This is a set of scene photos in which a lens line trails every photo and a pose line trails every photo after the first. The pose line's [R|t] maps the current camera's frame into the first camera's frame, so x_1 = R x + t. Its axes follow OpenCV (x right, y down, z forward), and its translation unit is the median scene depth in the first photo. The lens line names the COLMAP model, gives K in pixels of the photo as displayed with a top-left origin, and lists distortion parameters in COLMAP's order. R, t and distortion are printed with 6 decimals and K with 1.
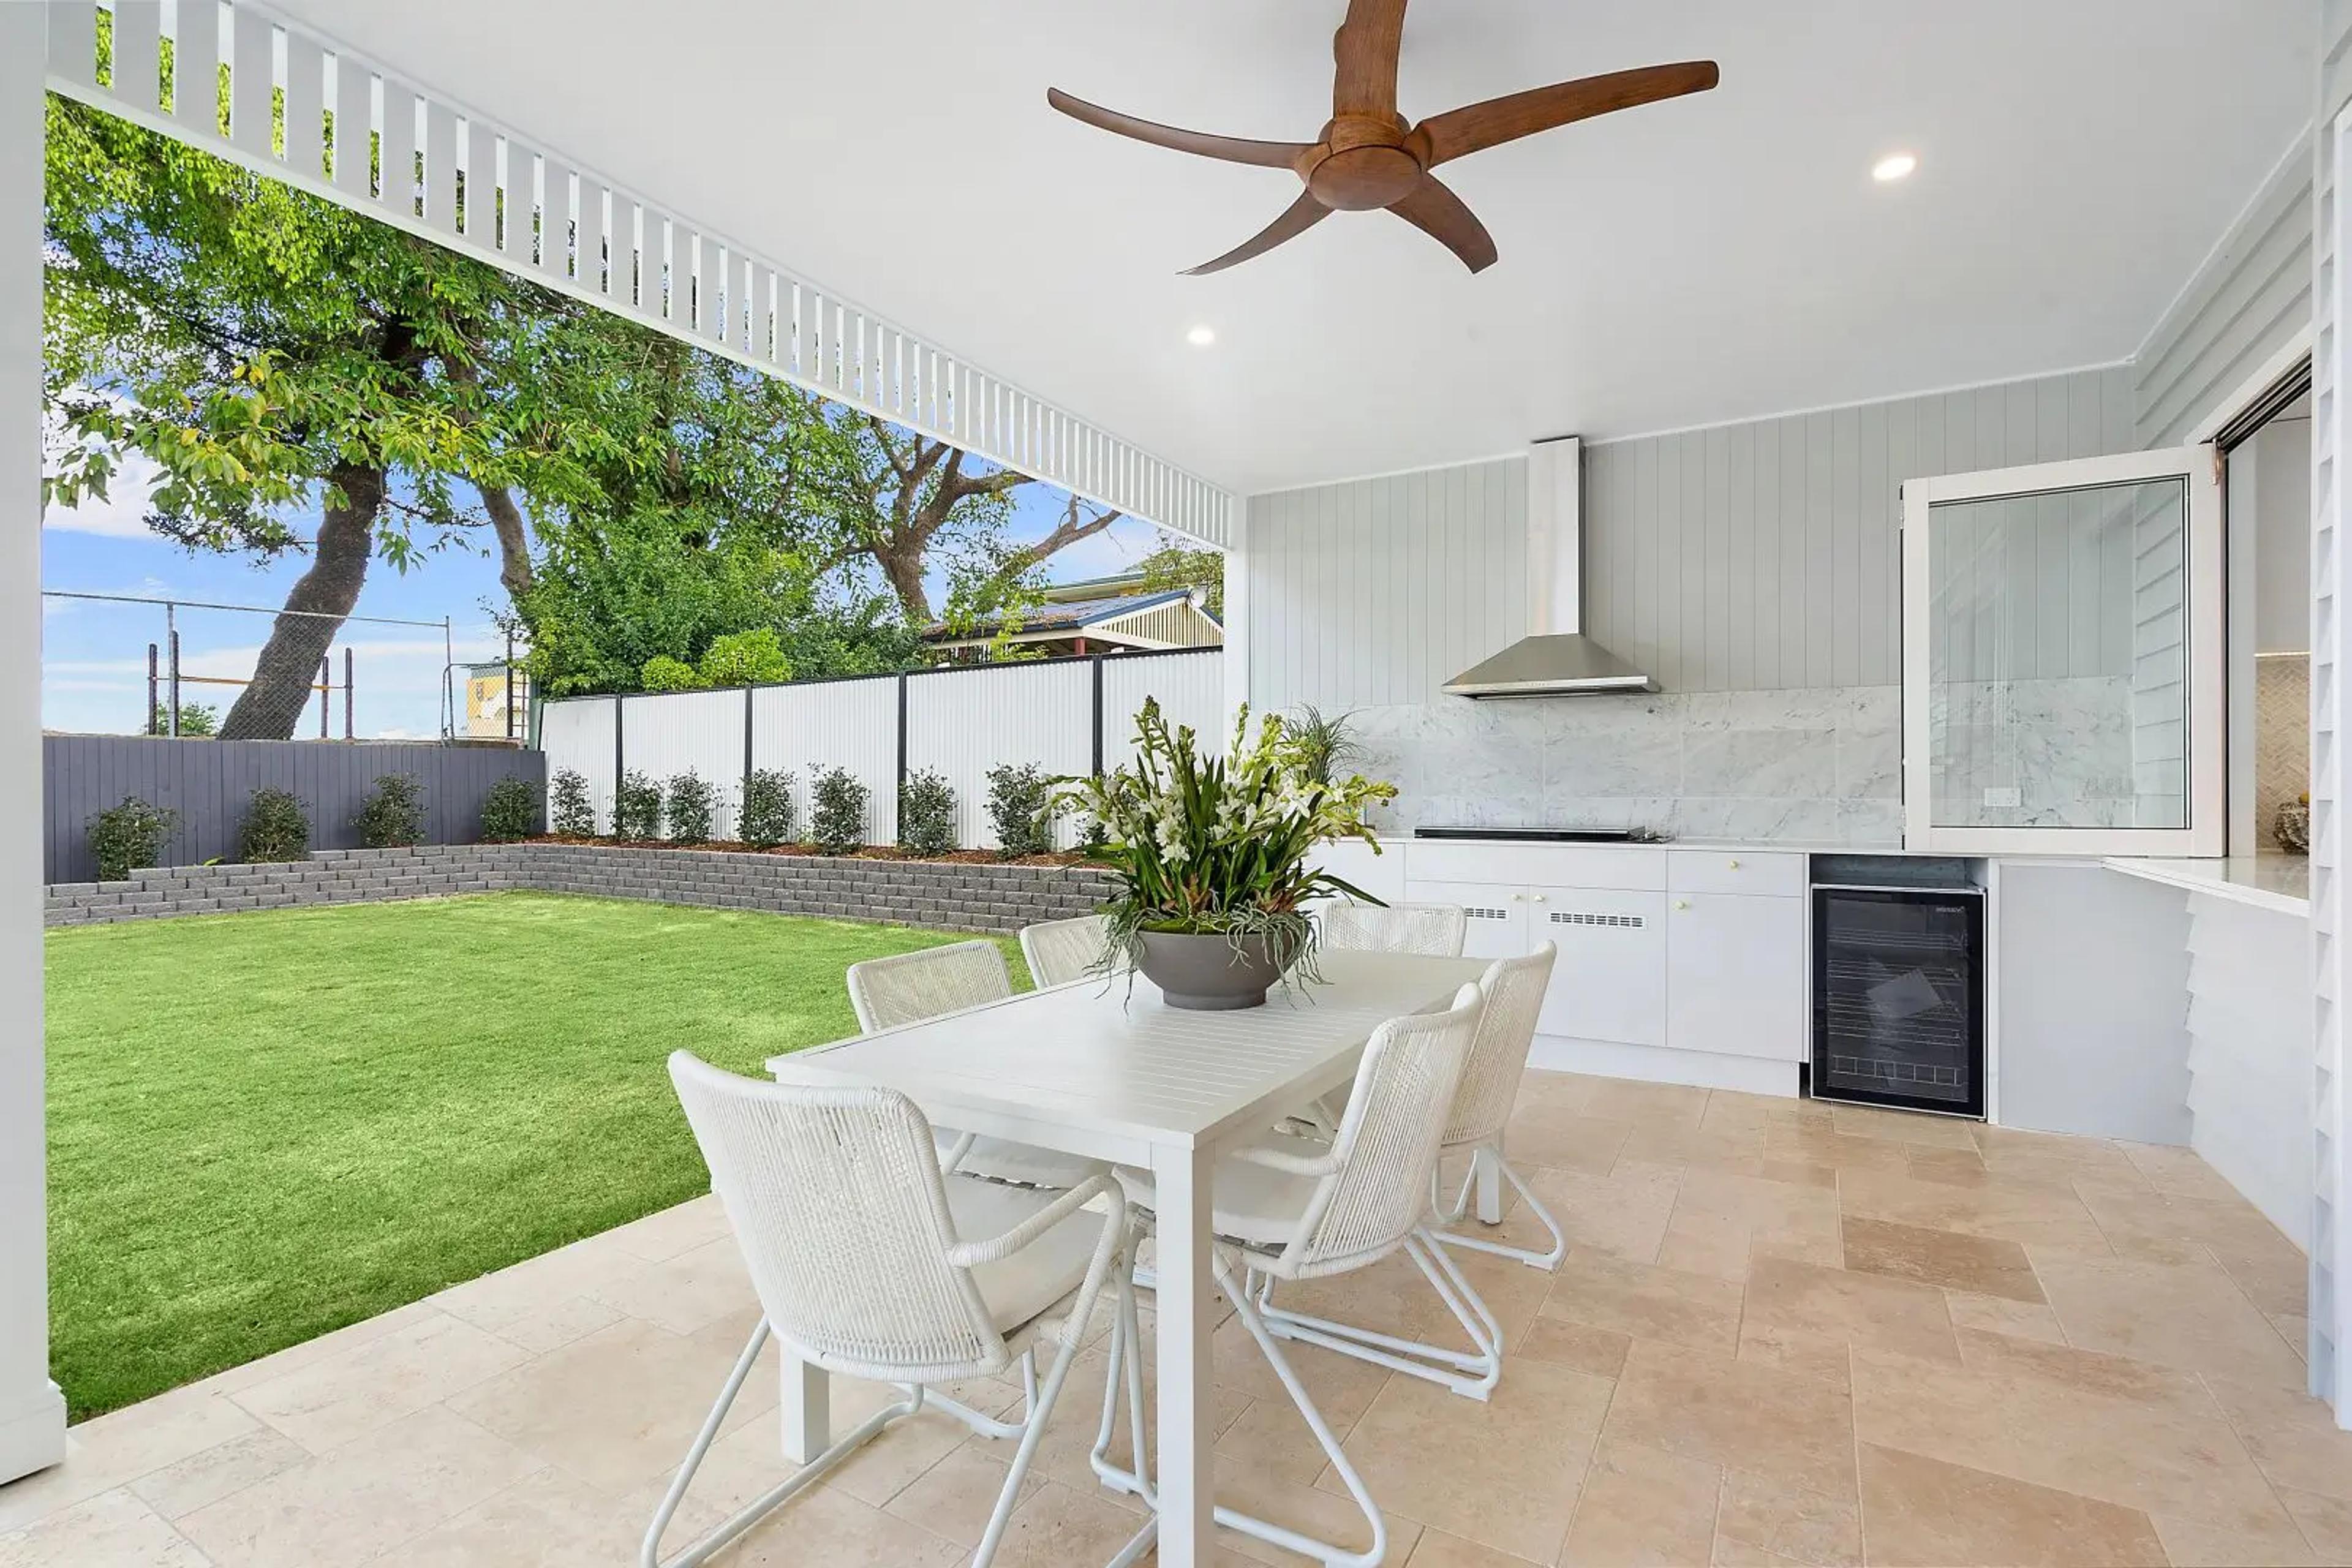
lens RADIAL K [[1089.6, 0, 1179.8], [0, 1089.6, 790.4], [0, 0, 1]] dist [0.005250, 0.001196]
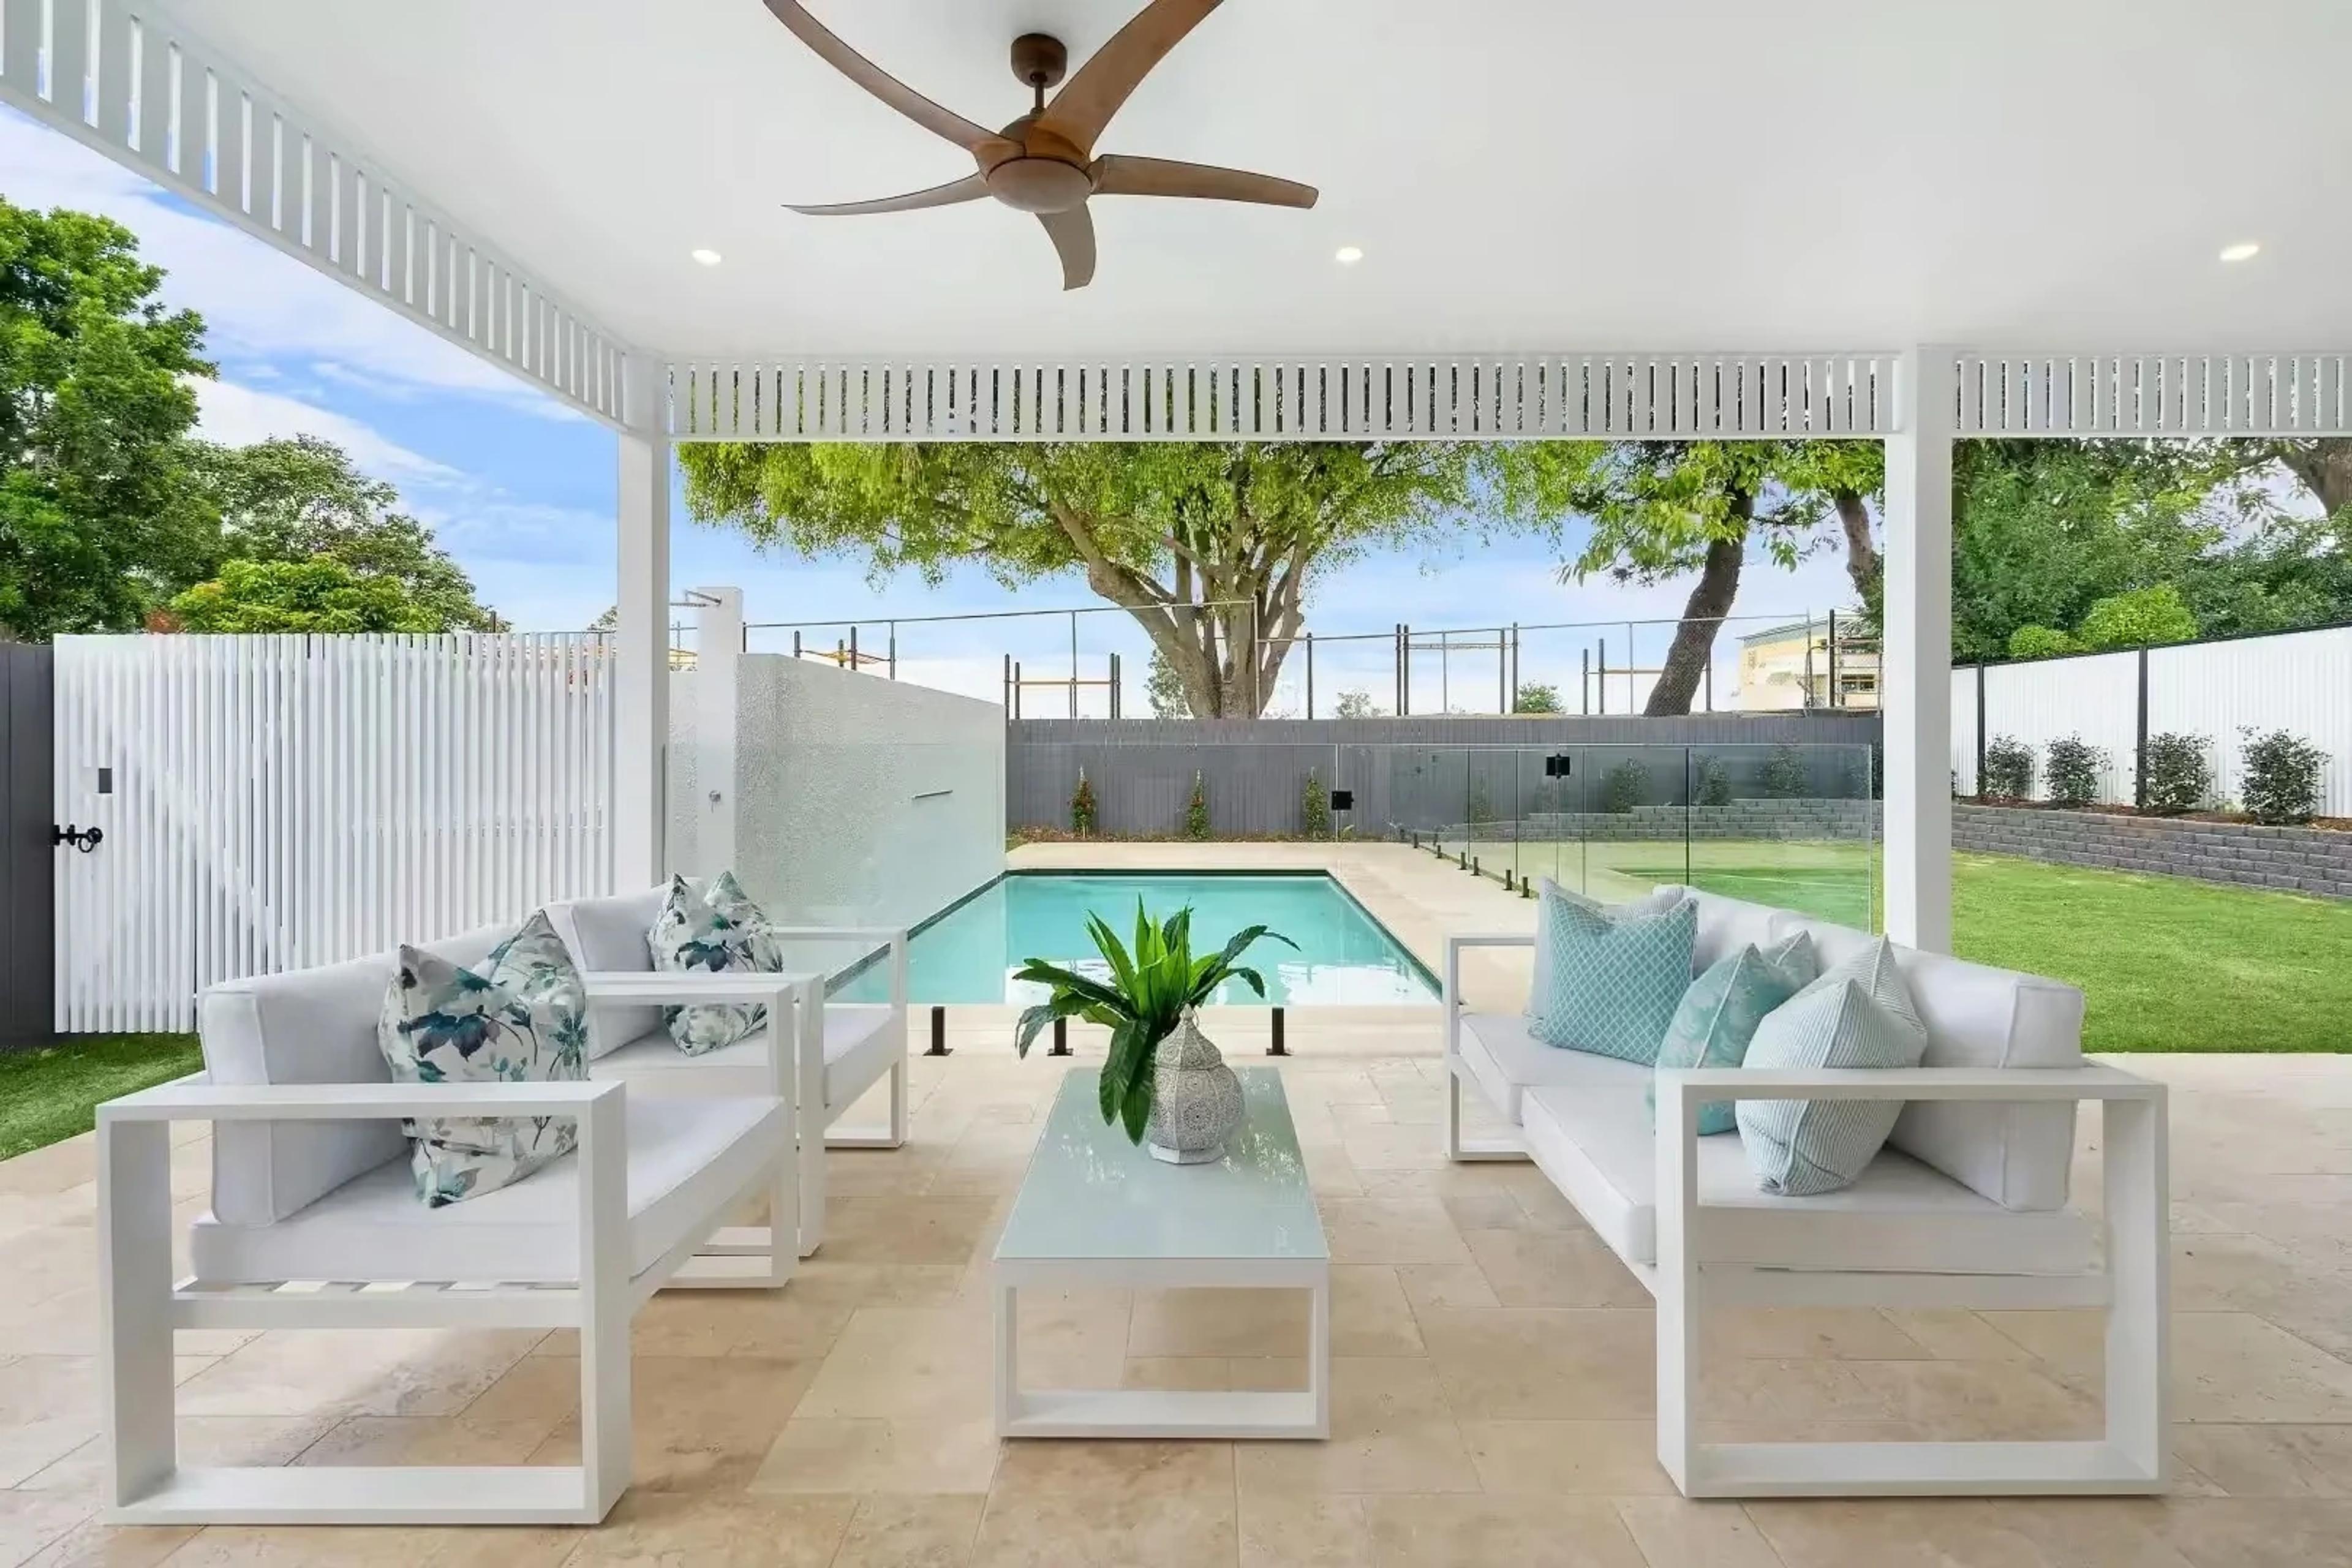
lens RADIAL K [[1089.6, 0, 1184.4], [0, 1089.6, 758.6], [0, 0, 1]] dist [0.005250, 0.001196]
pose [[0.508970, 0.006966, -0.860756, 0.012038], [-0.001728, 0.999974, 0.007071, -0.001696], [0.860783, -0.002111, 0.508969, -0.229787]]
